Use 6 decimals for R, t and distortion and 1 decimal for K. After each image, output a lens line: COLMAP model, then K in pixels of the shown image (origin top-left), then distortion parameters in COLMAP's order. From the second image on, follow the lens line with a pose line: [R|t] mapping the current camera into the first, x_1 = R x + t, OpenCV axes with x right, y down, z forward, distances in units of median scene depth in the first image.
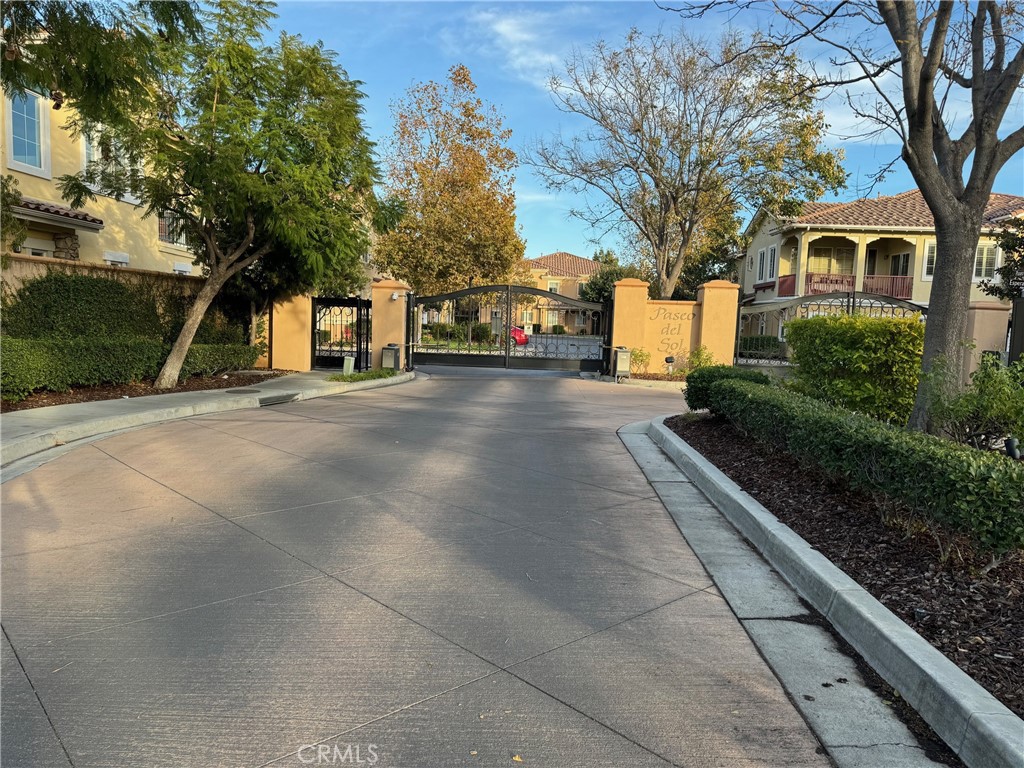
lens RADIAL K [[709.4, 0, 512.0], [0, 709.4, 384.0], [0, 0, 1]] dist [0.133825, -0.122049]
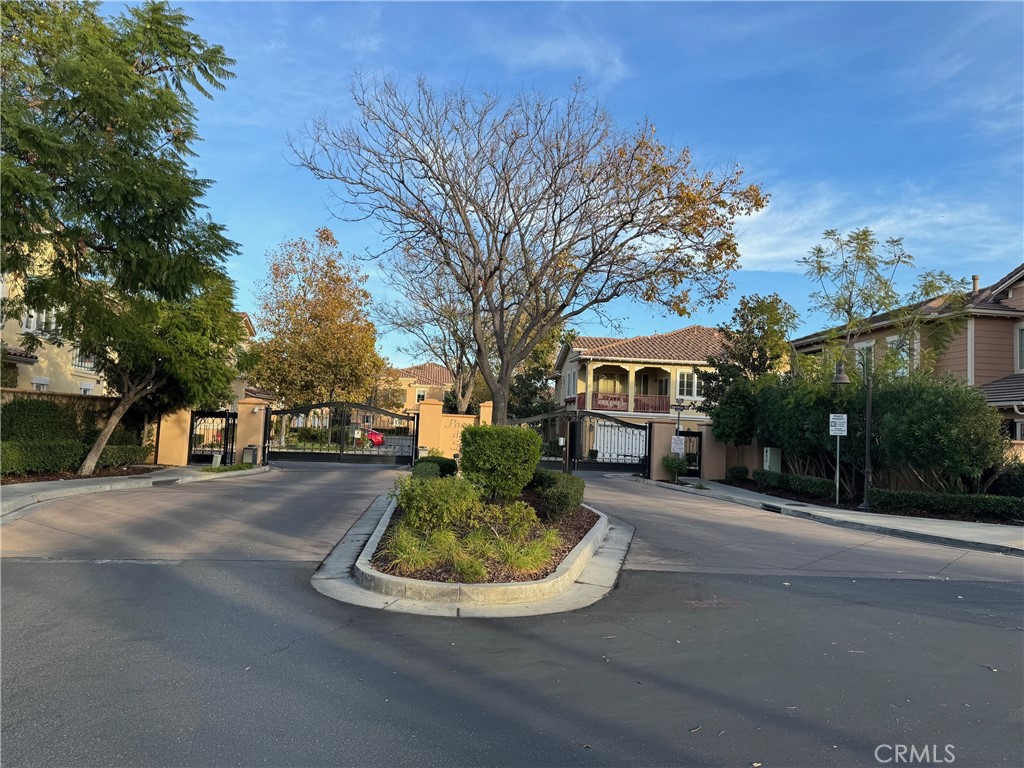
lens RADIAL K [[716.1, 0, 512.0], [0, 716.1, 384.0], [0, 0, 1]] dist [0.056448, -0.075315]
pose [[0.988099, 0.014447, 0.153138, 0.109610], [0.007607, 0.989772, -0.142457, 0.028004], [-0.153630, 0.141927, 0.977883, -0.433656]]
